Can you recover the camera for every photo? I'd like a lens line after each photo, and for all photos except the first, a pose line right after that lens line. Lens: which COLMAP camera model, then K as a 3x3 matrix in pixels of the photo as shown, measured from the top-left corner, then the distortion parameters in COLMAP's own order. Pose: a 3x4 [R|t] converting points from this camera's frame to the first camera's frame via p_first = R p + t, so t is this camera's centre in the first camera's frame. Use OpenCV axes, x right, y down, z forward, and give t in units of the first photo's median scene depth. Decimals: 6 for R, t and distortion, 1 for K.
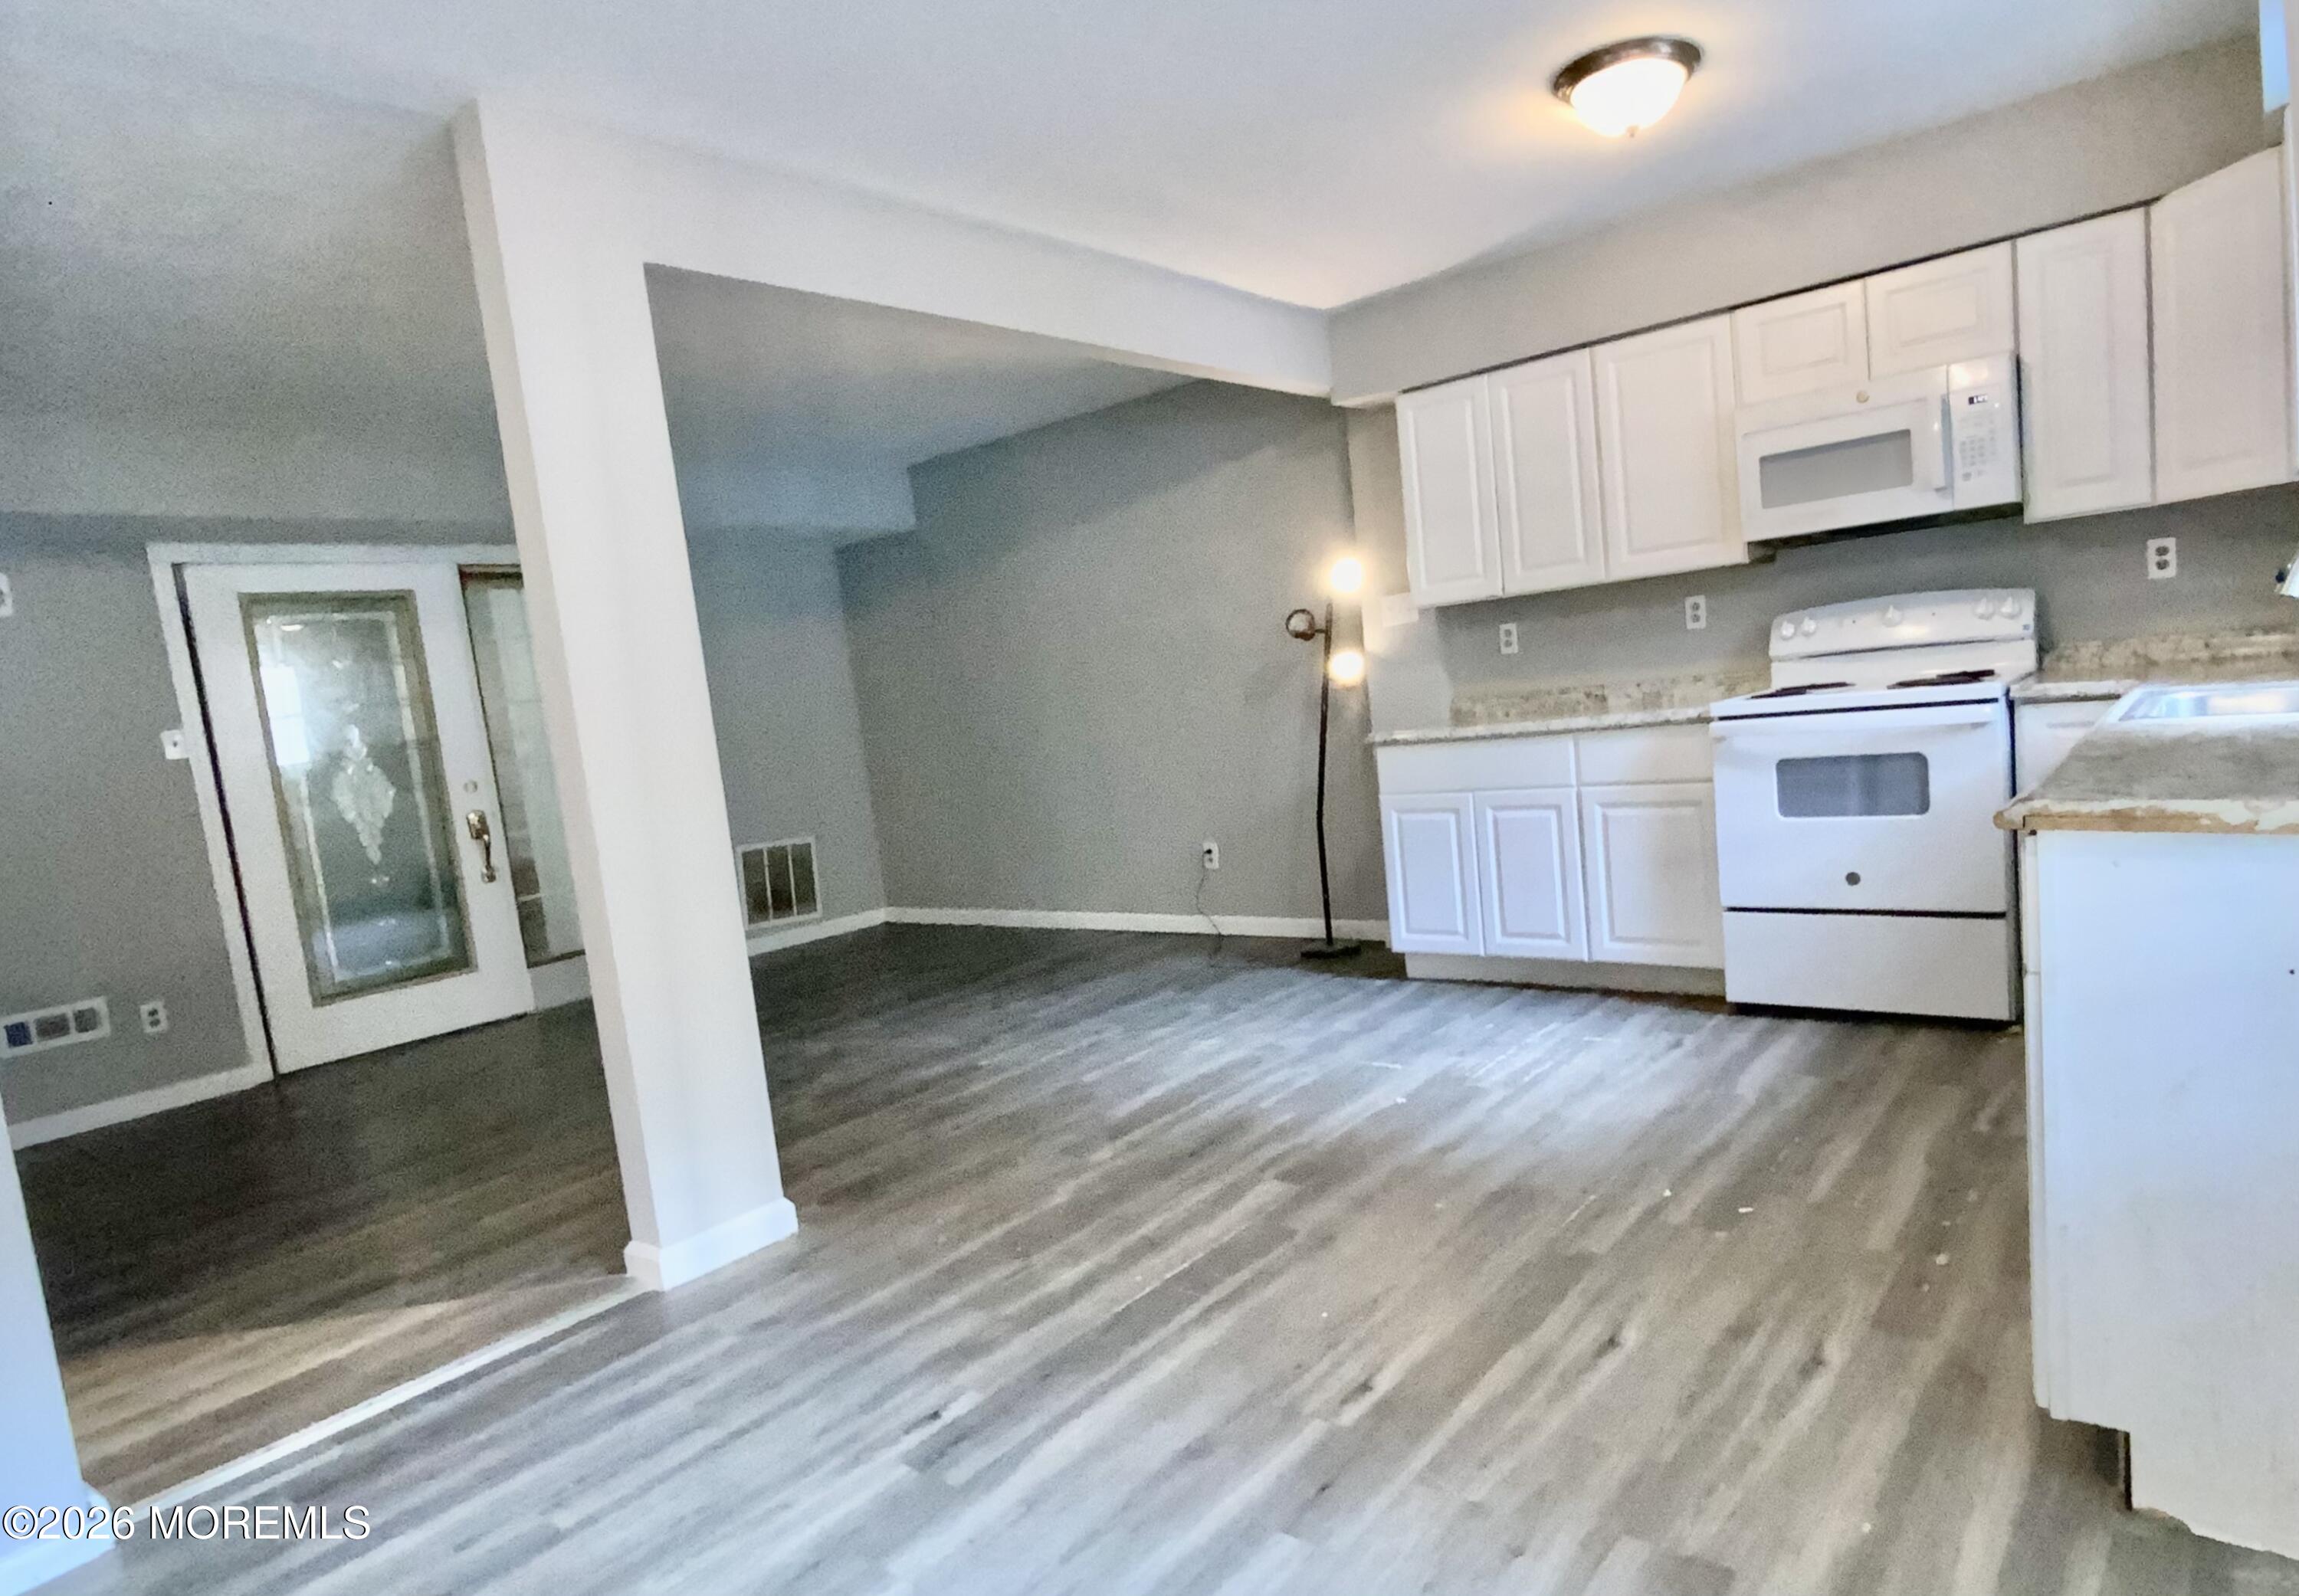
lens RADIAL K [[1269.9, 0, 1323.8], [0, 1269.9, 791.0], [0, 0, 1]] dist [0.011068, -0.004510]
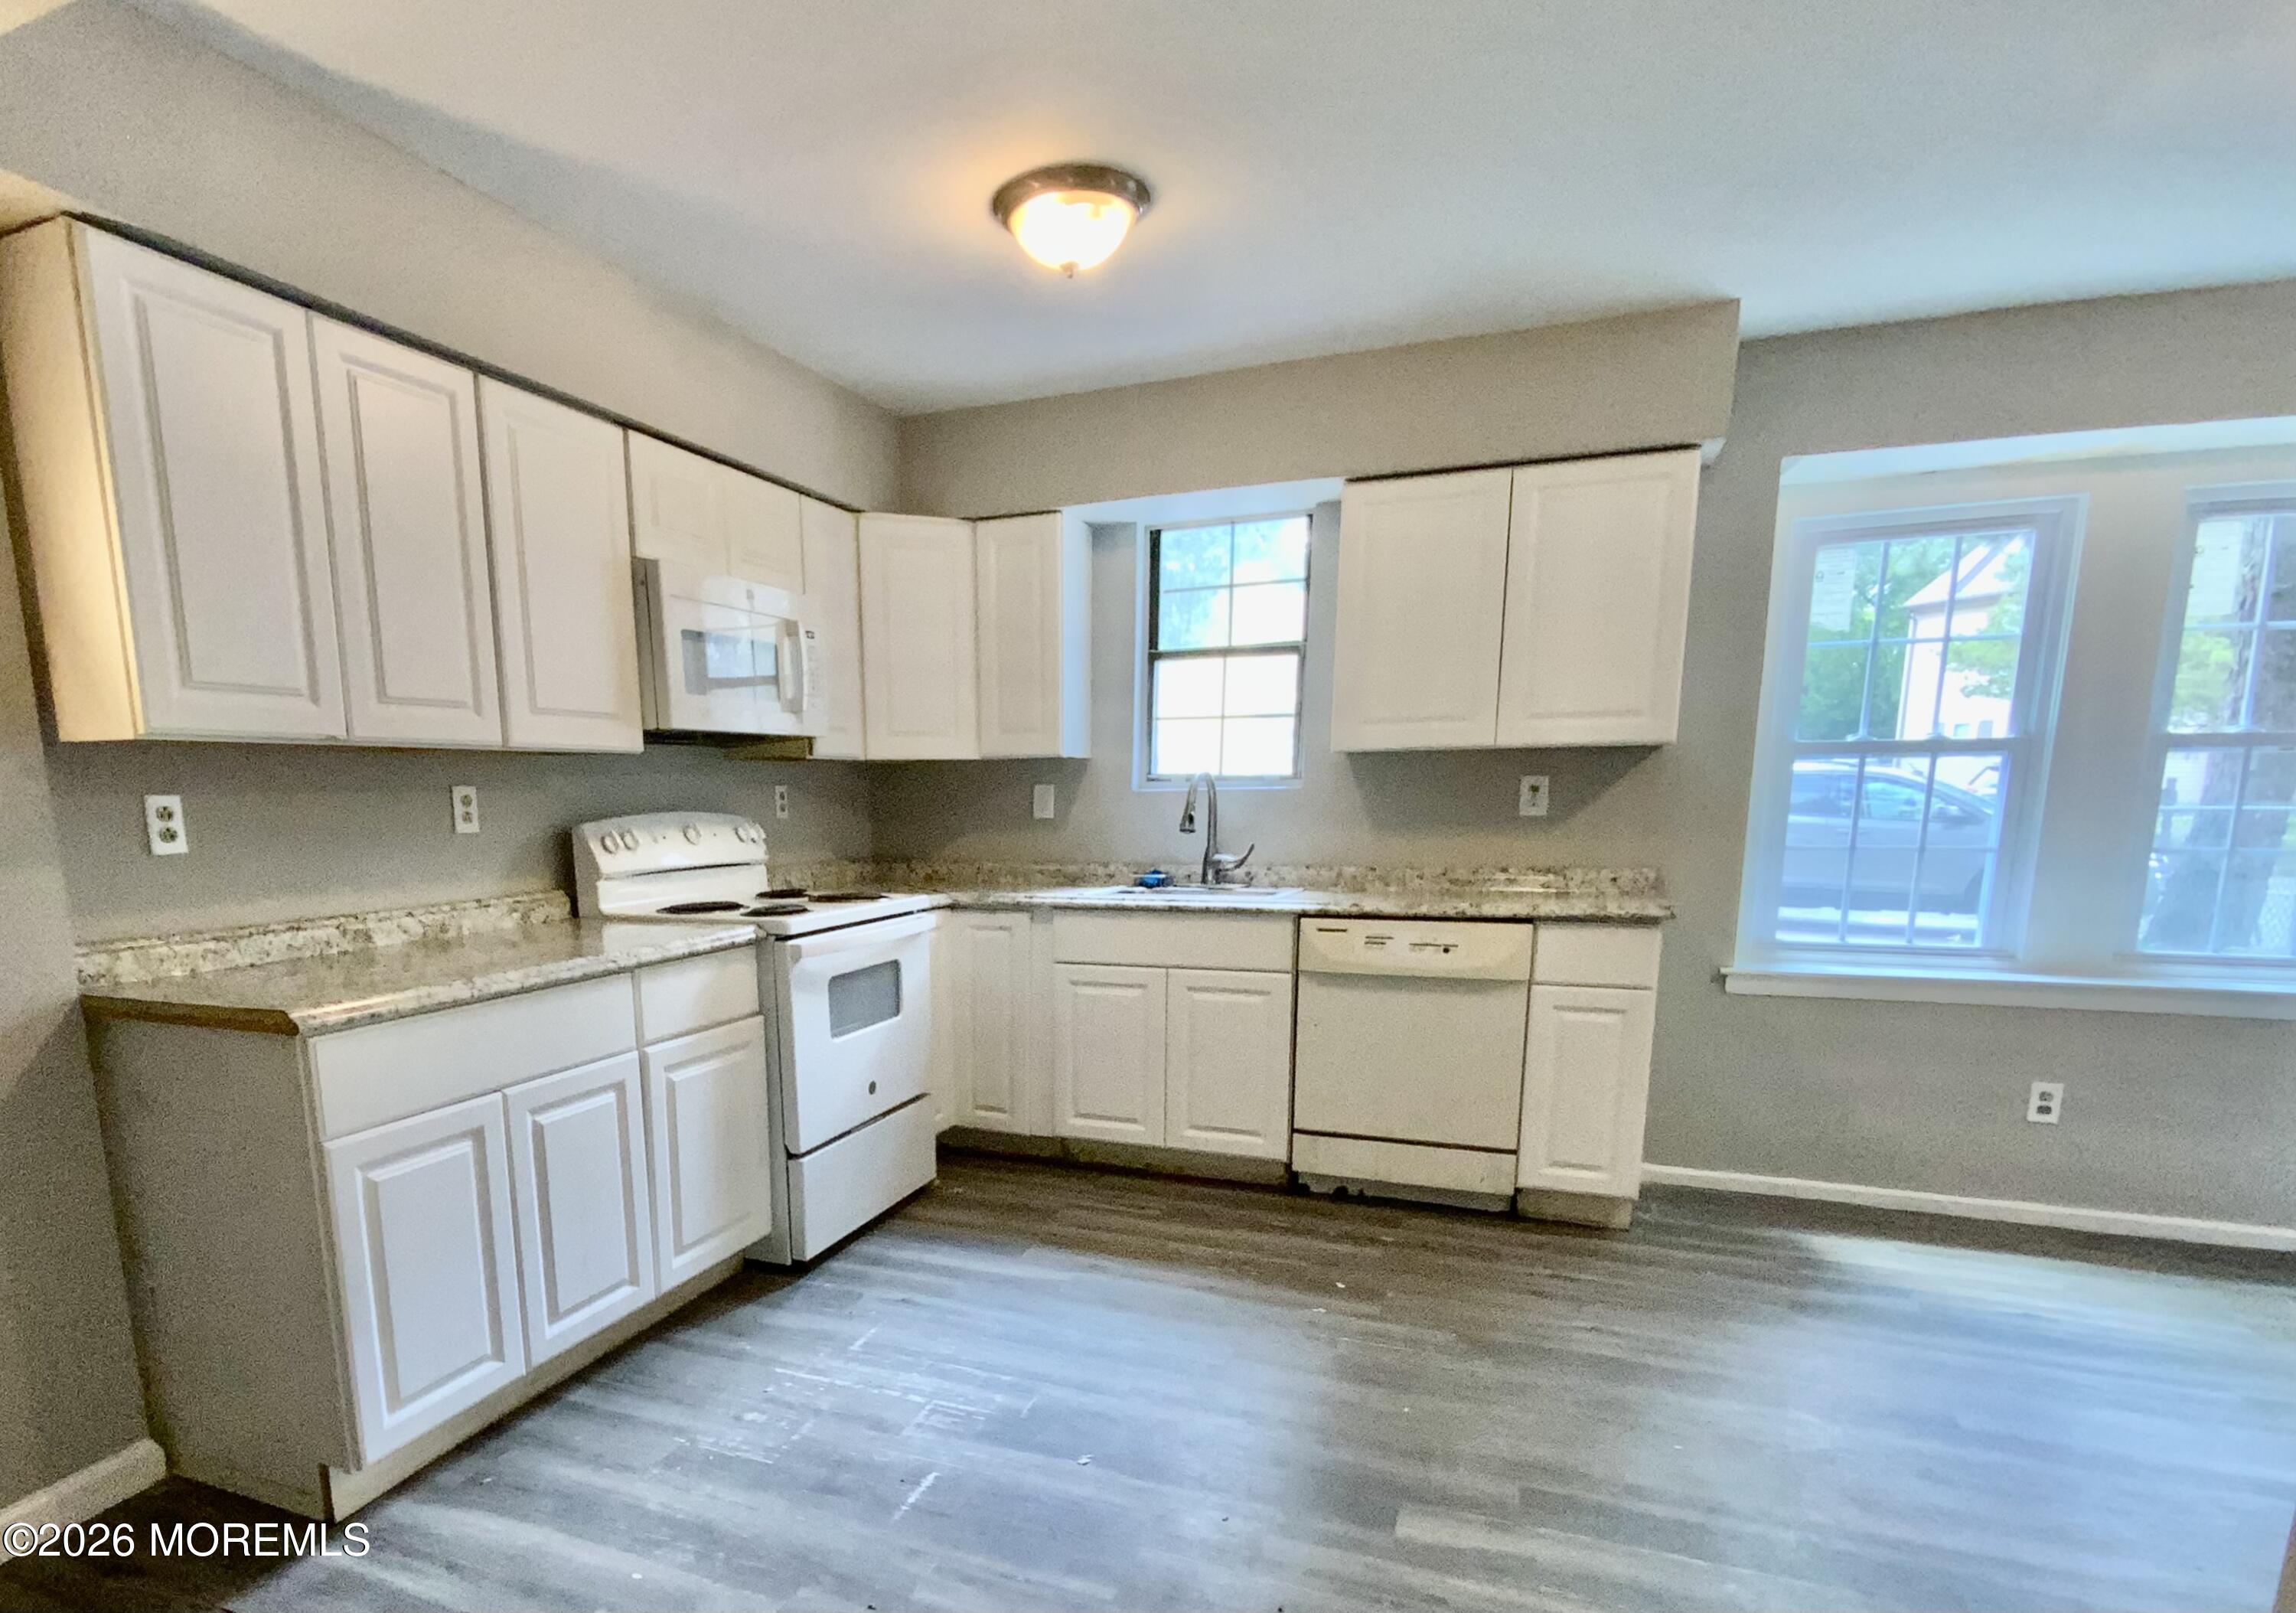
lens RADIAL K [[1304.5, 0, 906.9], [0, 1304.5, 1040.8], [0, 0, 1]] dist [-0.005128, -0.000506]
pose [[-0.193739, -0.074863, 0.978193, -0.575436], [0.133372, 0.985817, 0.101862, -0.067586], [-0.971945, 0.150198, -0.181007, 1.126625]]
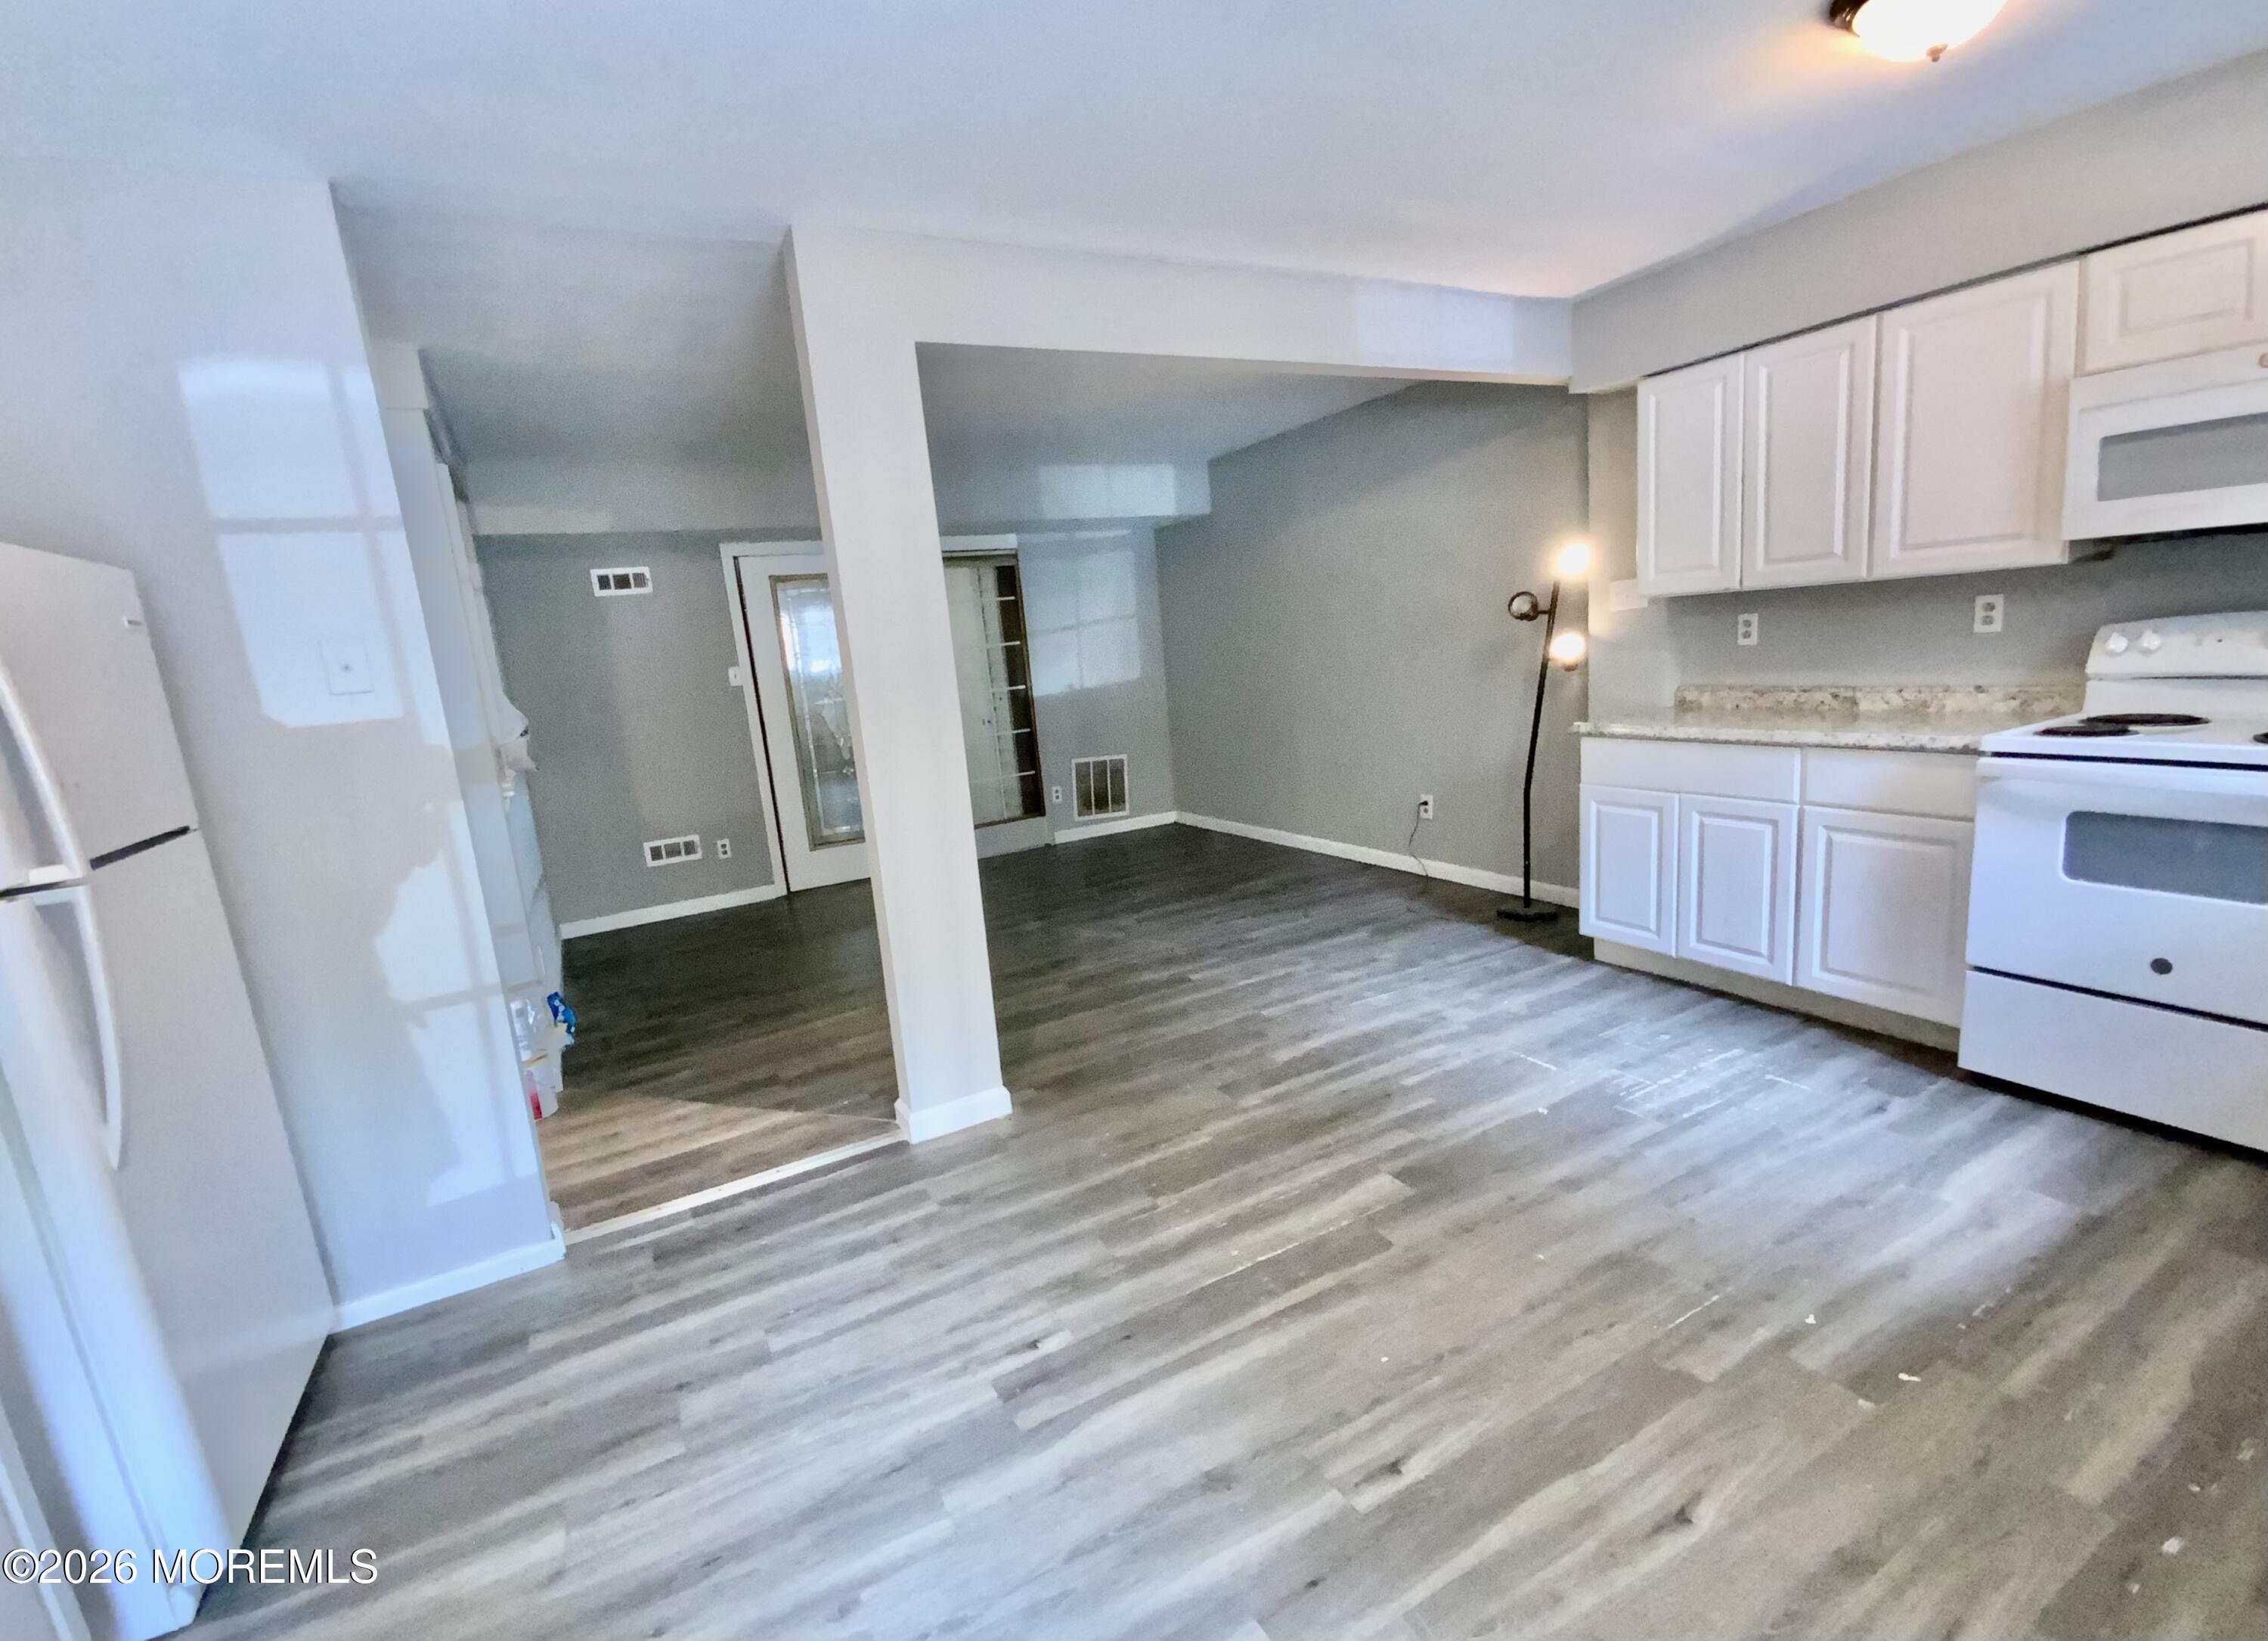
lens RADIAL K [[1008.7, 0, 1113.9], [0, 1008.7, 800.8], [0, 0, 1]] dist [-0.011177, -0.002945]
pose [[0.899704, 0.096164, -0.425775, 0.067237], [-0.050798, 0.991870, 0.116679, -0.076021], [0.433534, -0.083348, 0.897274, 0.136042]]
